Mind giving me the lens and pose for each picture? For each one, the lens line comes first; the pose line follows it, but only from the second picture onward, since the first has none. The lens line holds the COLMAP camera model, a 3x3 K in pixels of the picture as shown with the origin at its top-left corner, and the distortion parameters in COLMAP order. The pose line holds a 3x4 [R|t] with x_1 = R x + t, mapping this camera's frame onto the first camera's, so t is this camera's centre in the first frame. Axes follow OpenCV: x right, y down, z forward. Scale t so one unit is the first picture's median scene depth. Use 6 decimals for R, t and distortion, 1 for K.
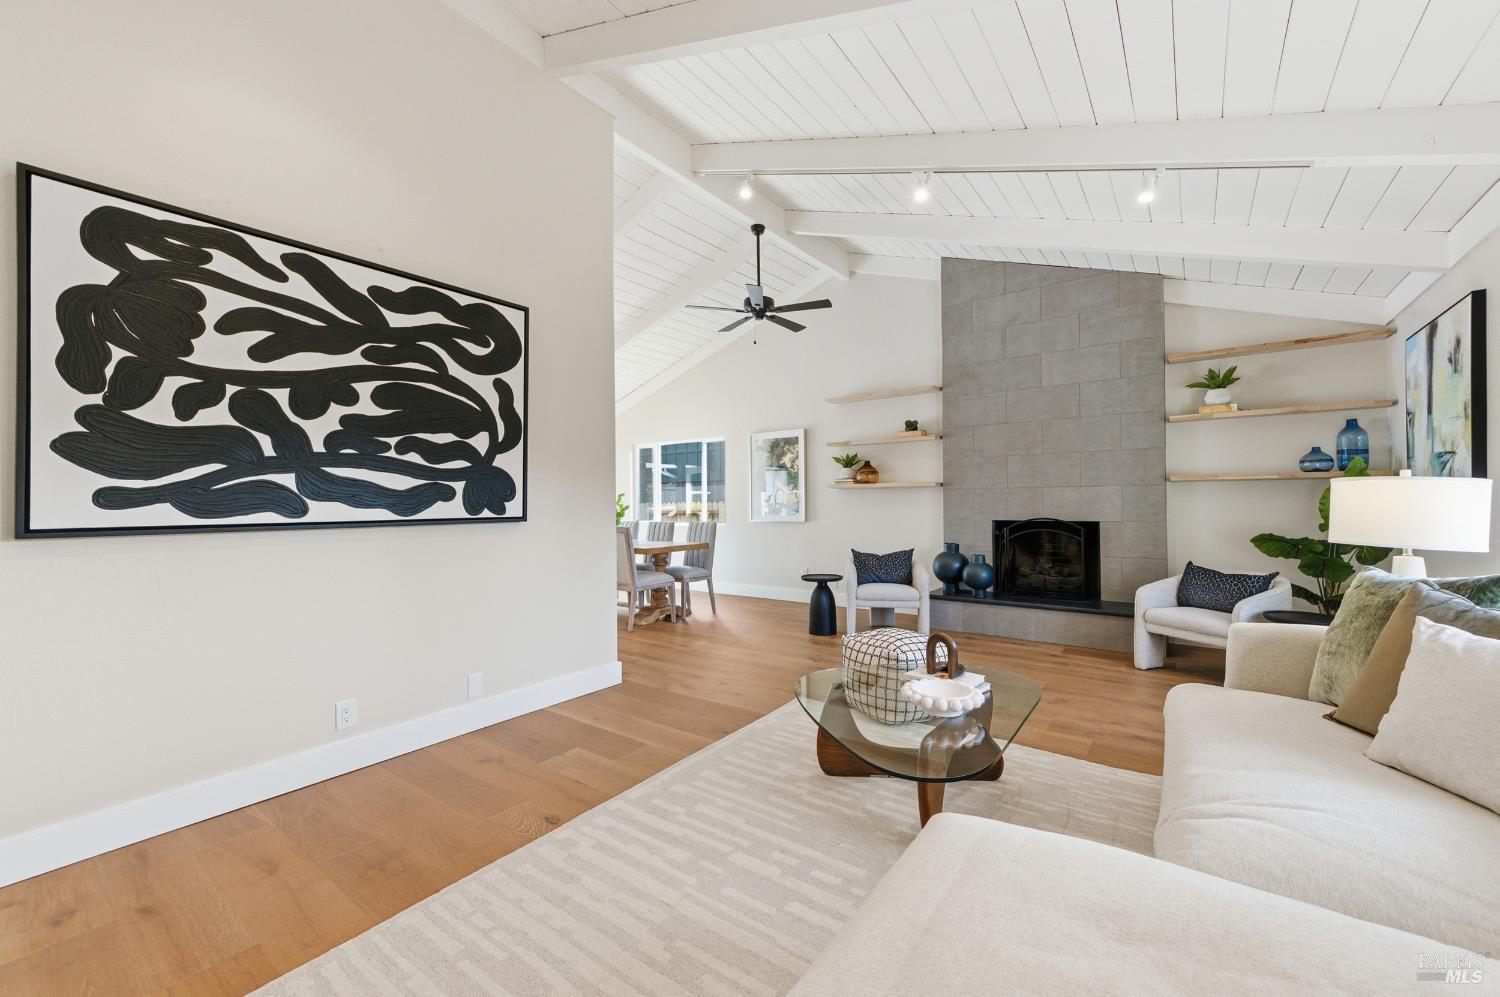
lens RADIAL K [[591.5, 0, 749.5], [0, 591.5, 504.5], [0, 0, 1]] dist [0.000830, -0.000192]
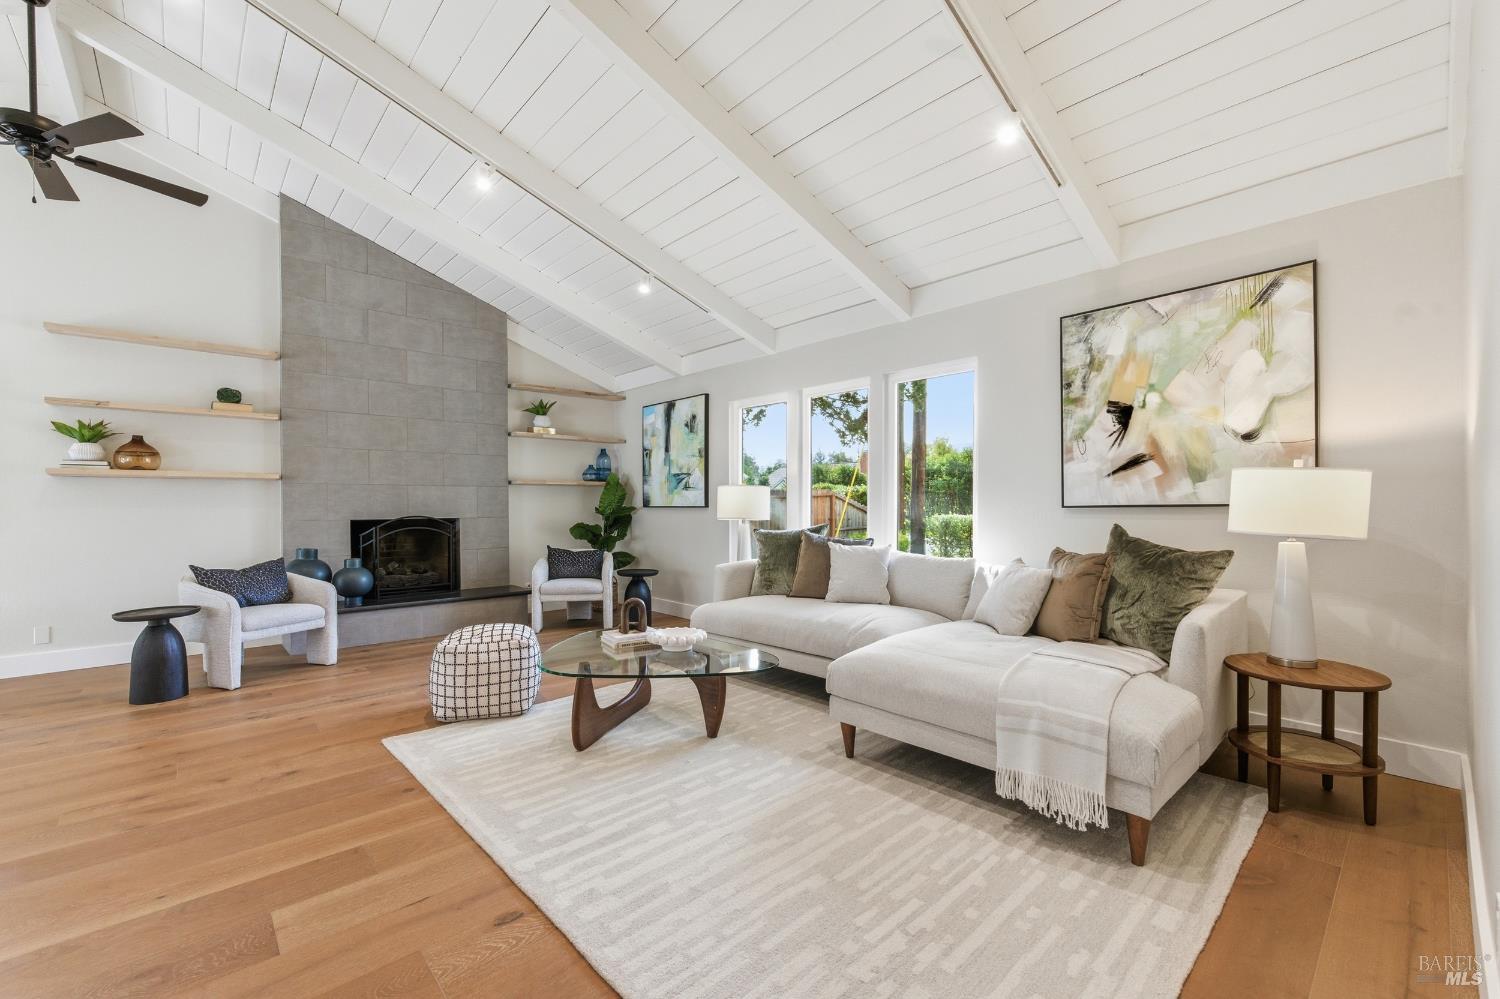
lens RADIAL K [[628.3, 0, 753.8], [0, 628.3, 512.4], [0, 0, 1]] dist [0.001326, 0.000170]
pose [[0.184456, -0.005627, 0.982825, -0.492463], [0.007409, 0.999963, 0.004335, 0.018350], [-0.982813, 0.006482, 0.184491, 0.270269]]
